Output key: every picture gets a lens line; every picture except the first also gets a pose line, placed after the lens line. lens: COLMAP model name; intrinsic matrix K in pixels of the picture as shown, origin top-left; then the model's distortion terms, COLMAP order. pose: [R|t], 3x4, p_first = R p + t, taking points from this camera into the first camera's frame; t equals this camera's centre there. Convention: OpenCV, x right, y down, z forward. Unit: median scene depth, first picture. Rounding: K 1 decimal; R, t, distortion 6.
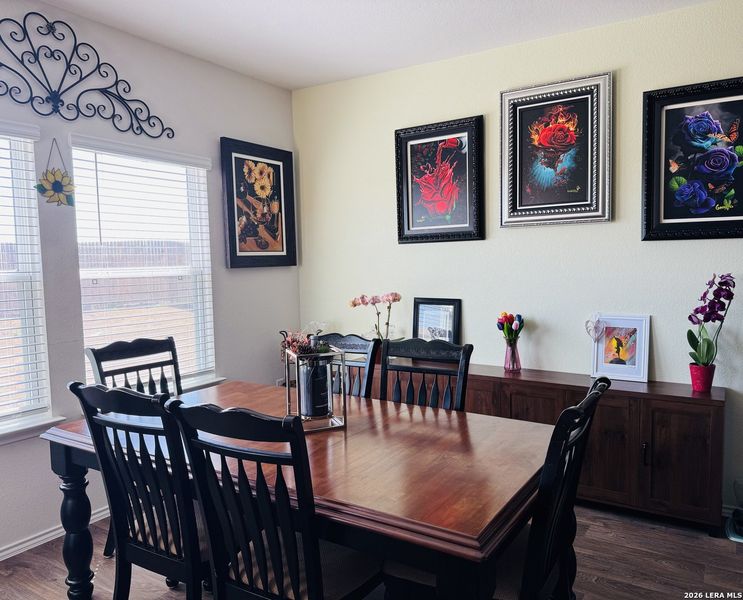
lens RADIAL K [[565.6, 0, 399.2], [0, 565.6, 301.7], [0, 0, 1]] dist [0.012251, -0.006933]
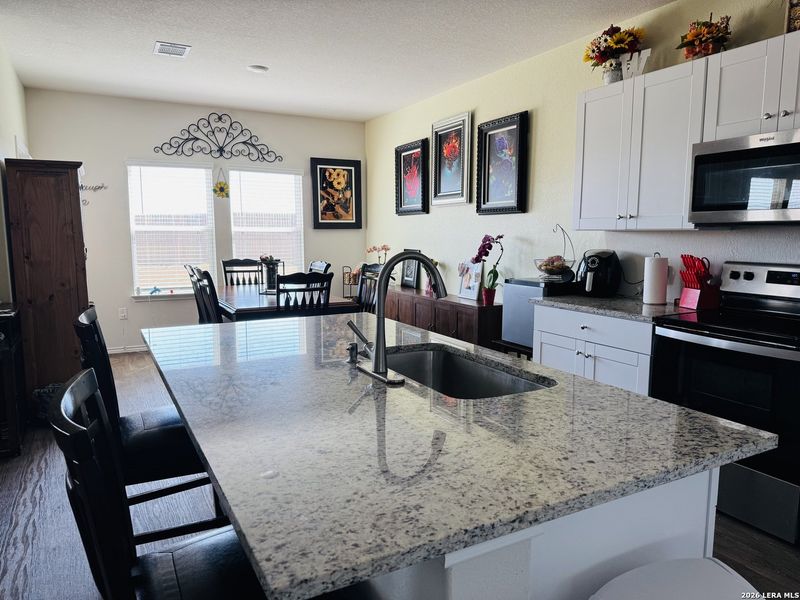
lens RADIAL K [[554.7, 0, 400.6], [0, 554.7, 304.0], [0, 0, 1]] dist [0.078546, -0.098075]
pose [[0.860814, 0.084489, -0.501858, 1.002213], [-0.055007, 0.995792, 0.073295, 0.041995], [0.505939, -0.035488, 0.861839, -0.493563]]
